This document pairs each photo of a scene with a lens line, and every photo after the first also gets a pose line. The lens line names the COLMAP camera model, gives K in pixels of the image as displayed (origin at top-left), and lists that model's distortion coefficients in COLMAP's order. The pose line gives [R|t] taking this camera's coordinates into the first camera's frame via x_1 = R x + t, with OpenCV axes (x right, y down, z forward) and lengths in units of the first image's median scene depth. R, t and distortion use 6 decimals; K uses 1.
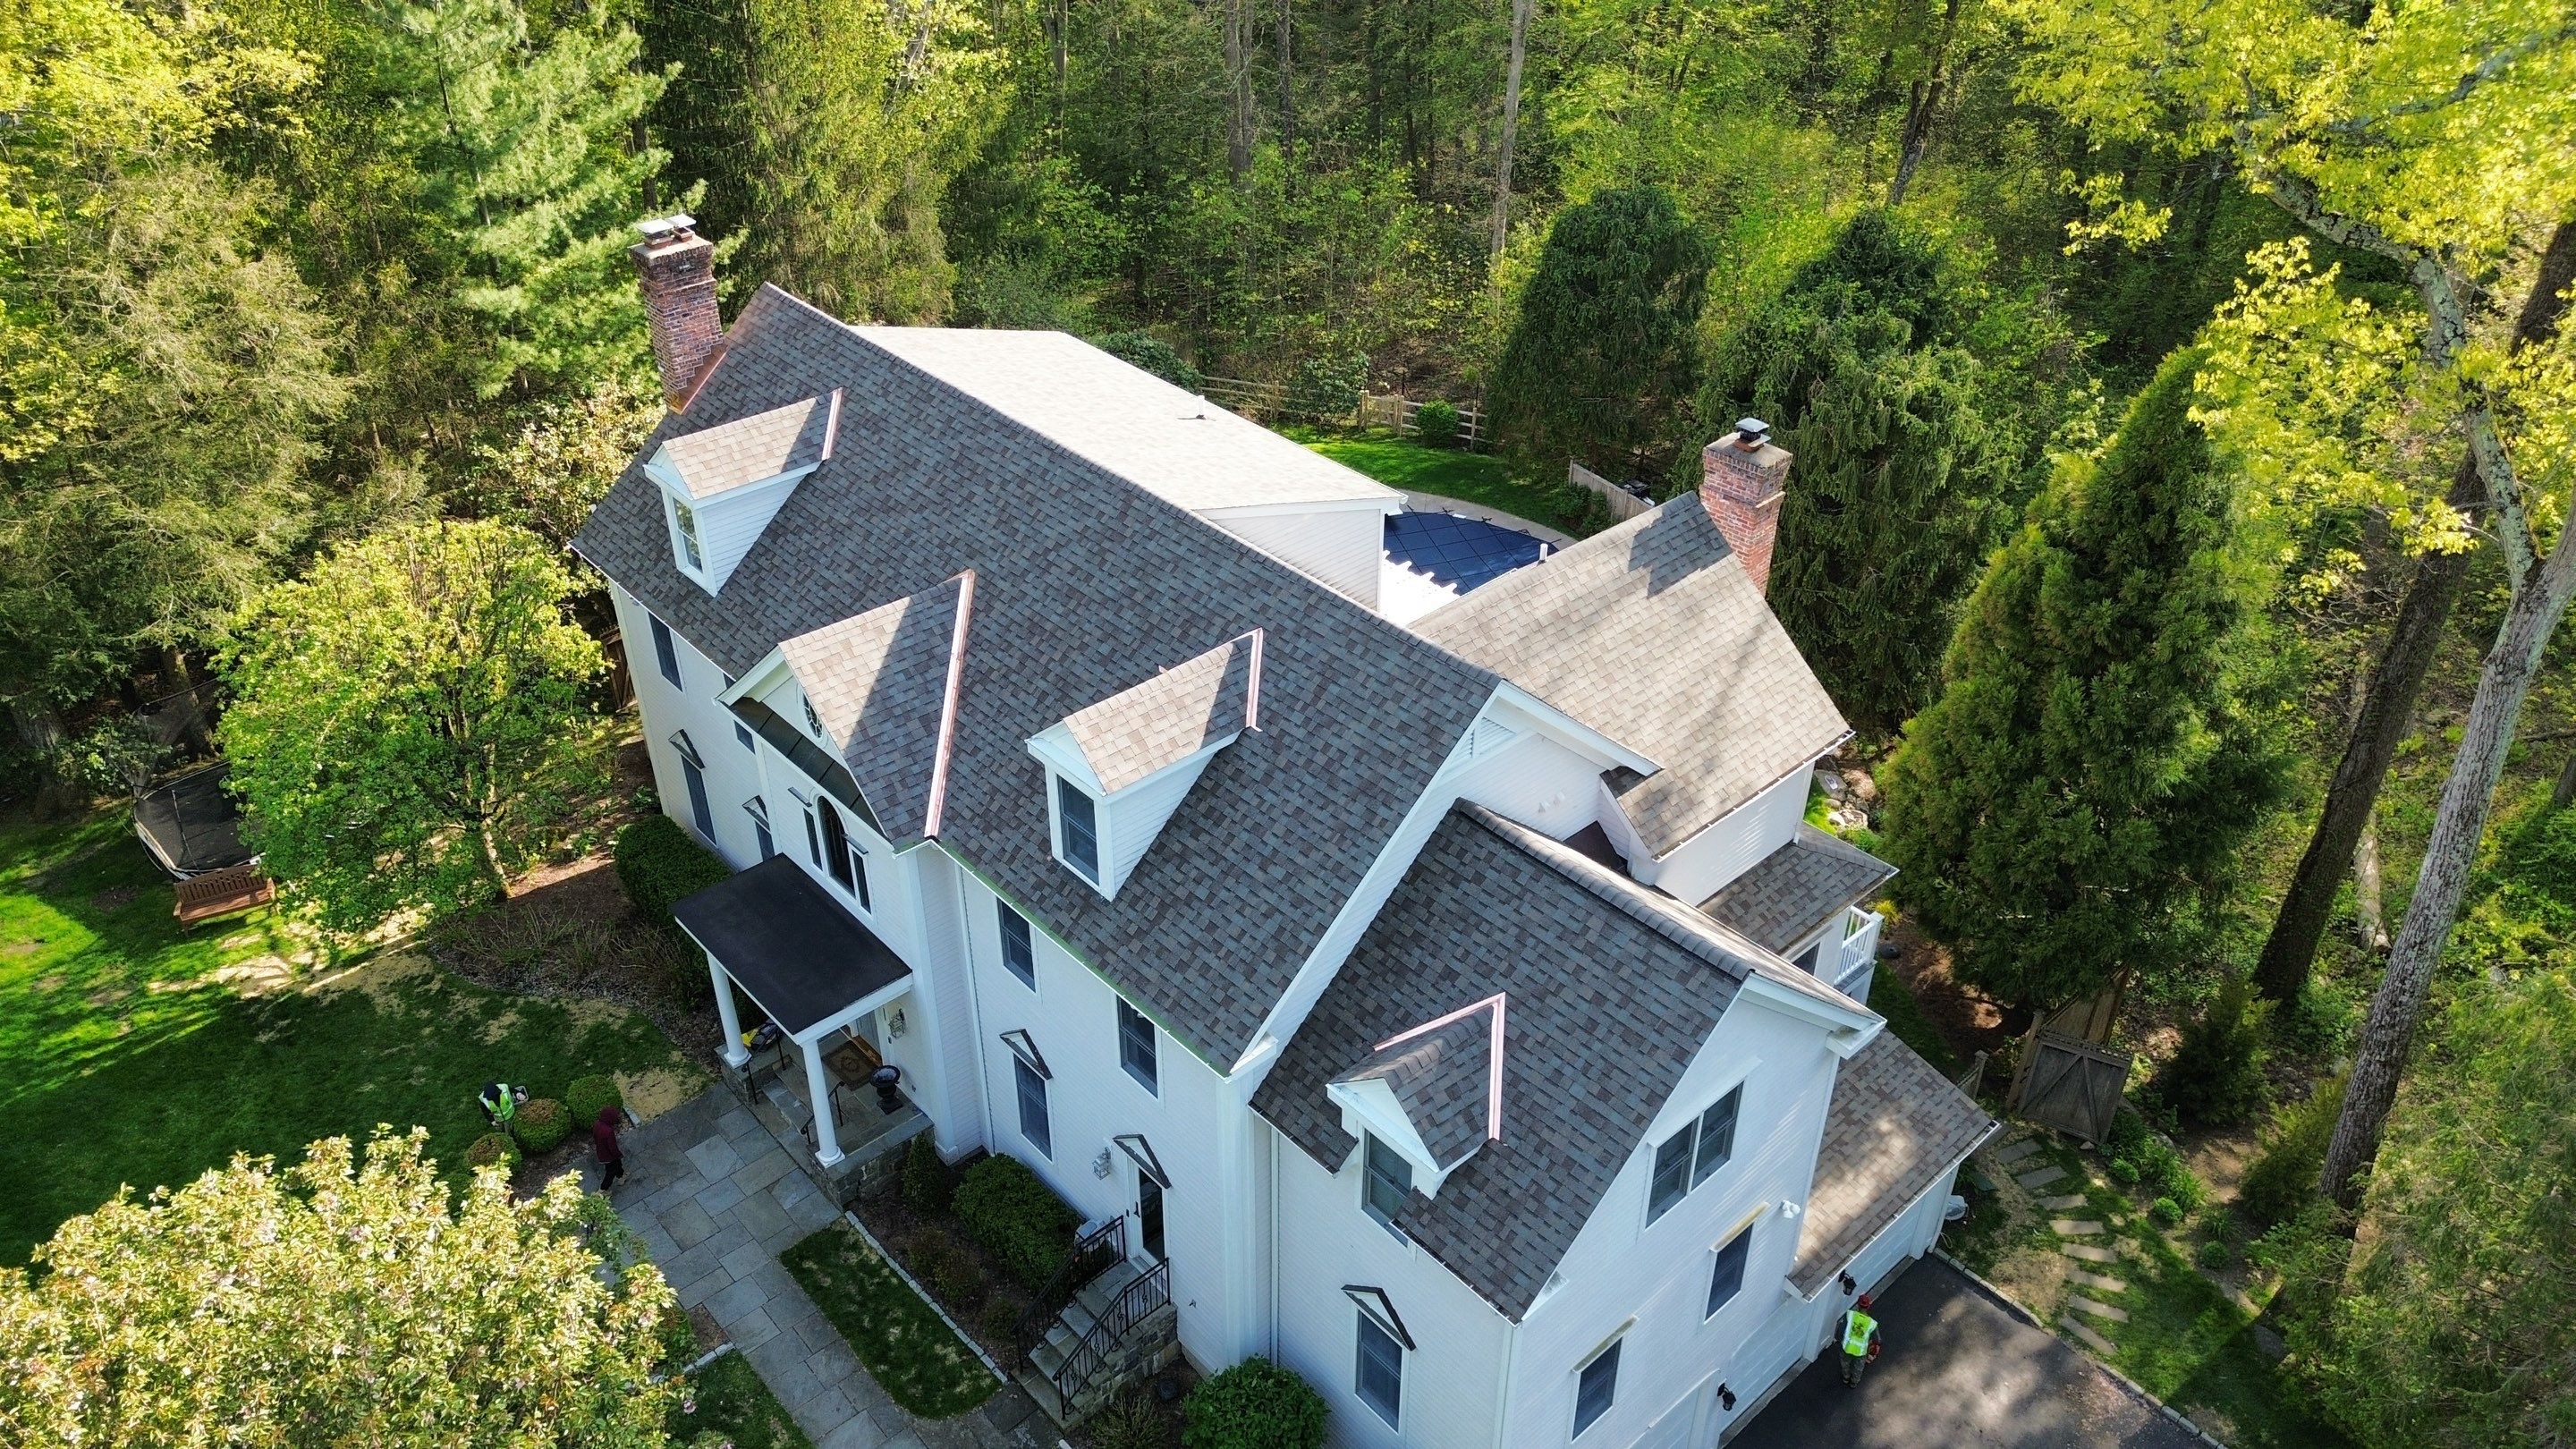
lens RADIAL K [[1829.3, 0, 1290.2], [0, 1829.3, 722.1], [0, 0, 1]] dist [0.074813, -0.081810]
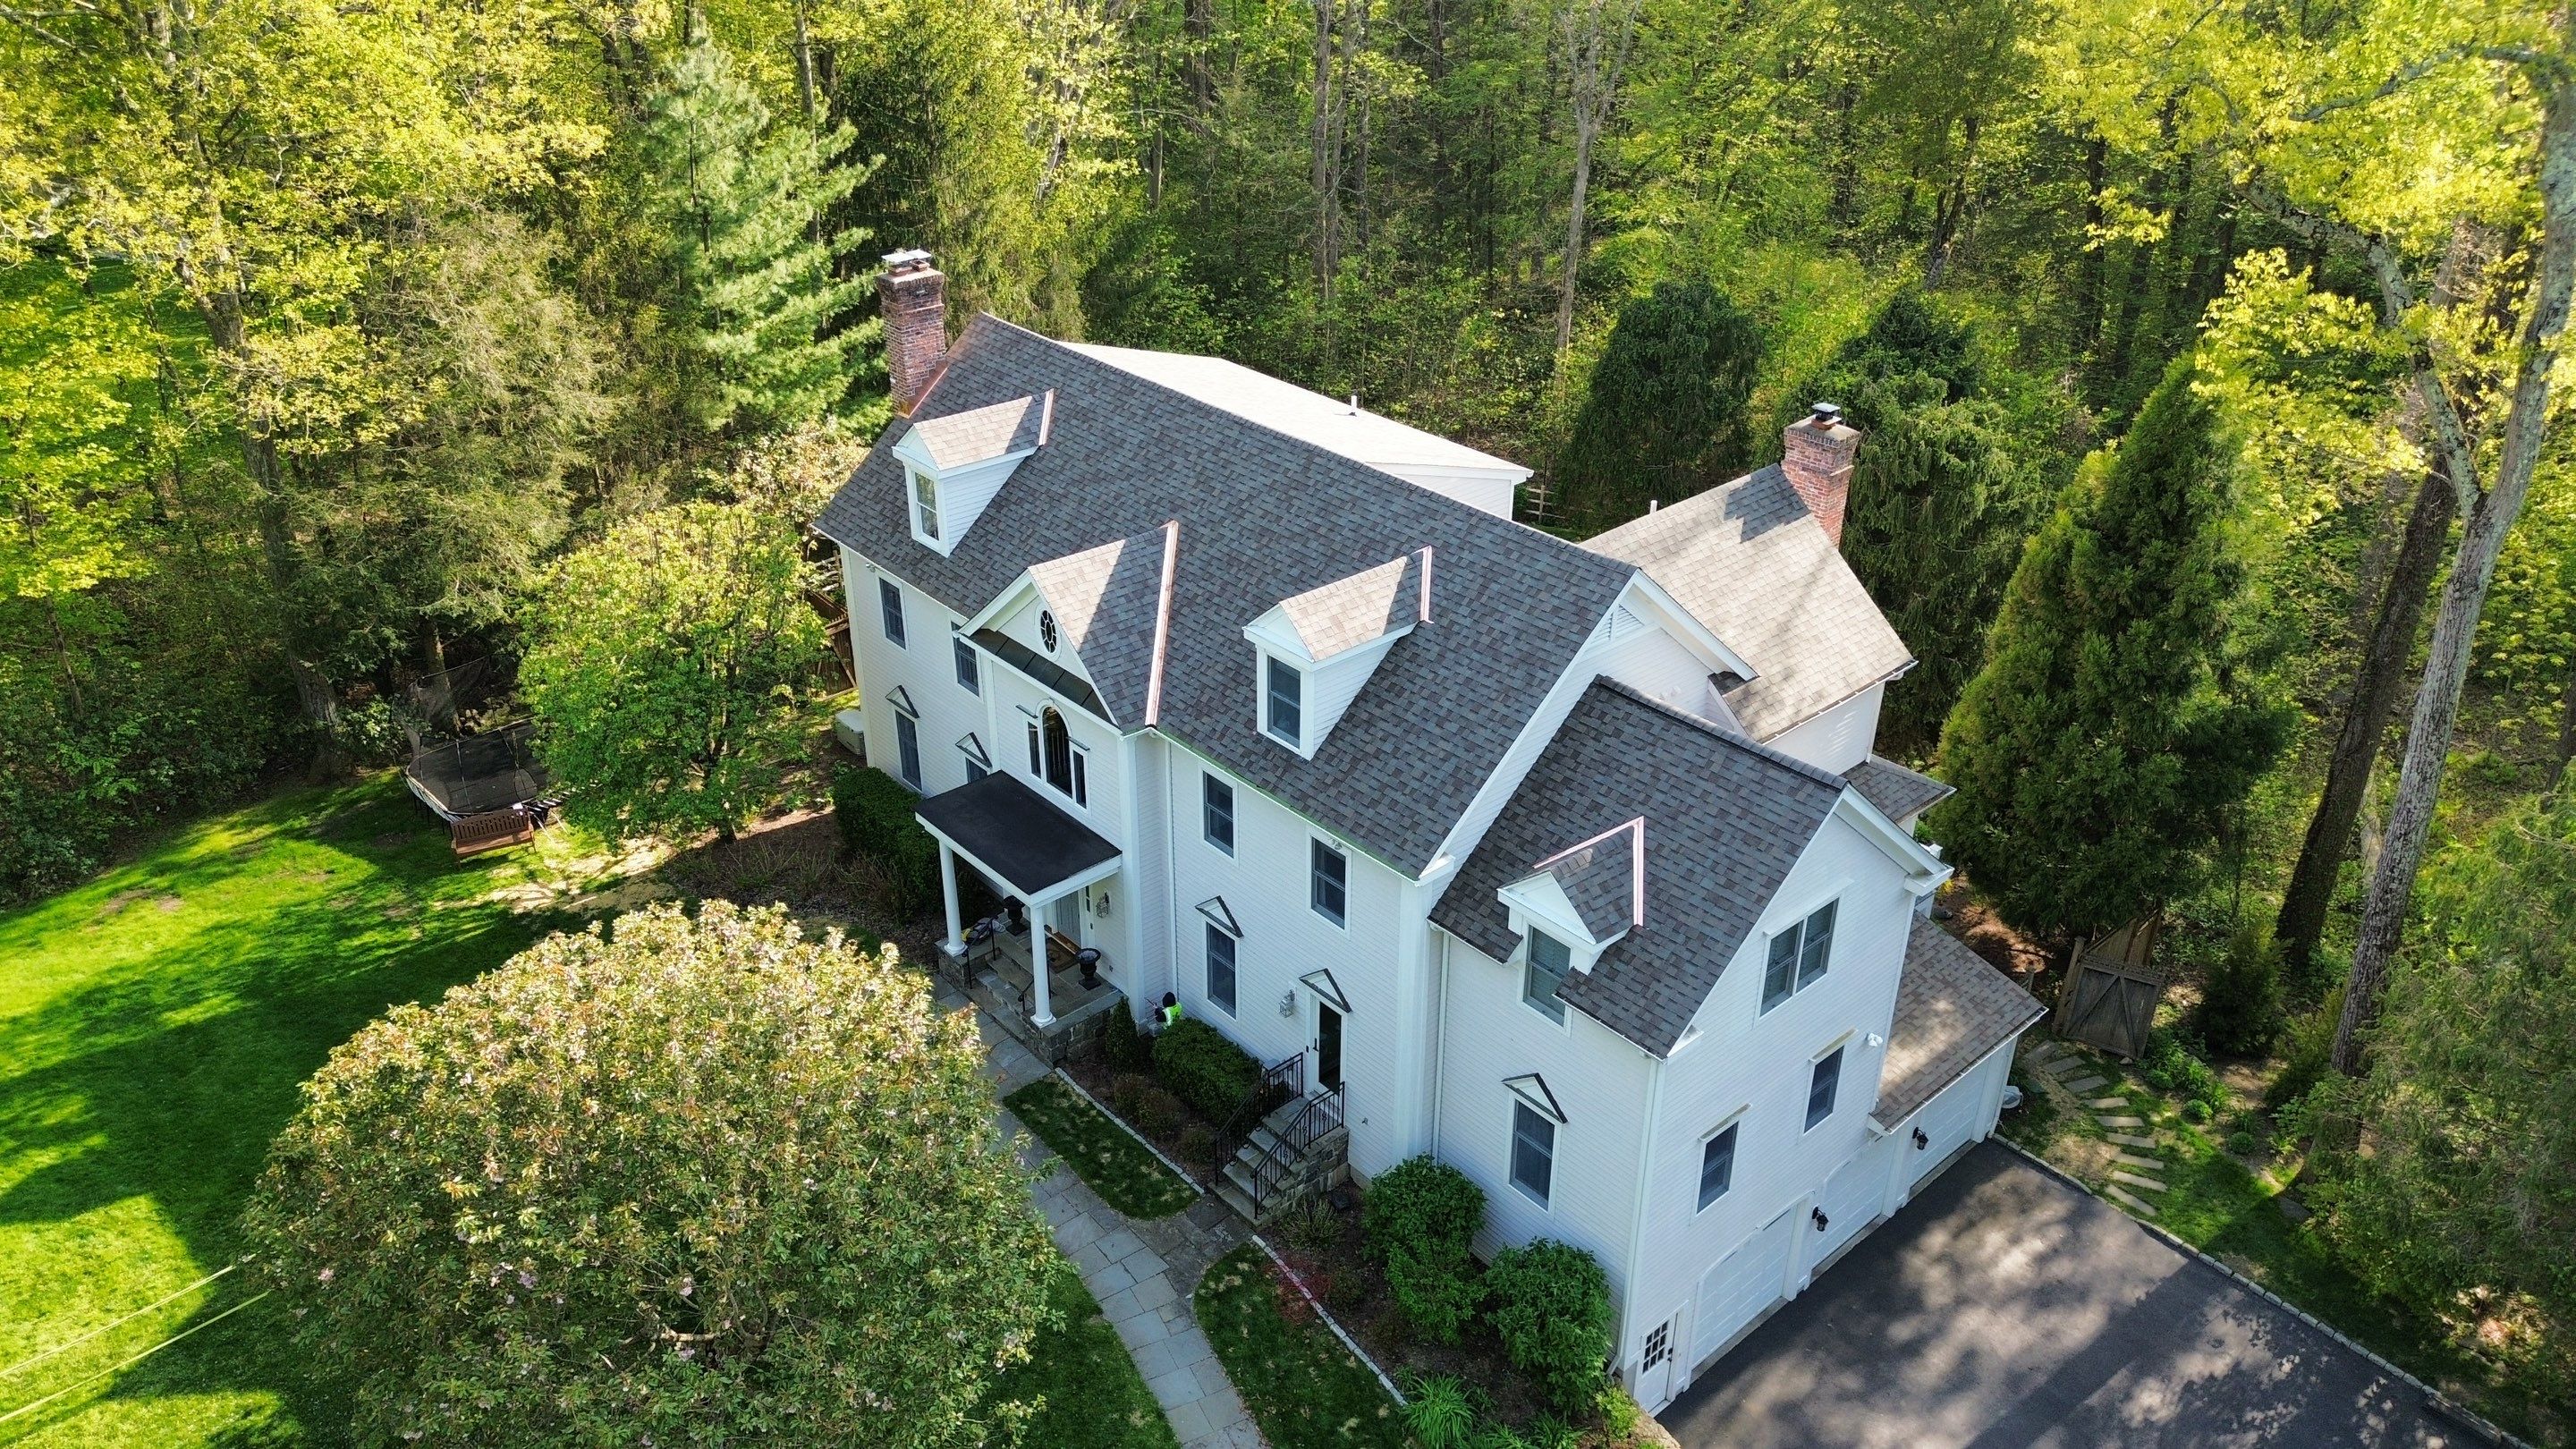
lens RADIAL K [[1829.3, 0, 1285.8], [0, 1829.3, 720.4], [0, 0, 1]] dist [0.074813, -0.081810]
pose [[0.999882, 0.007737, -0.013285, -0.076831], [-0.008908, 0.995859, -0.090469, 0.142111], [0.012530, 0.090577, 0.995811, -0.167901]]
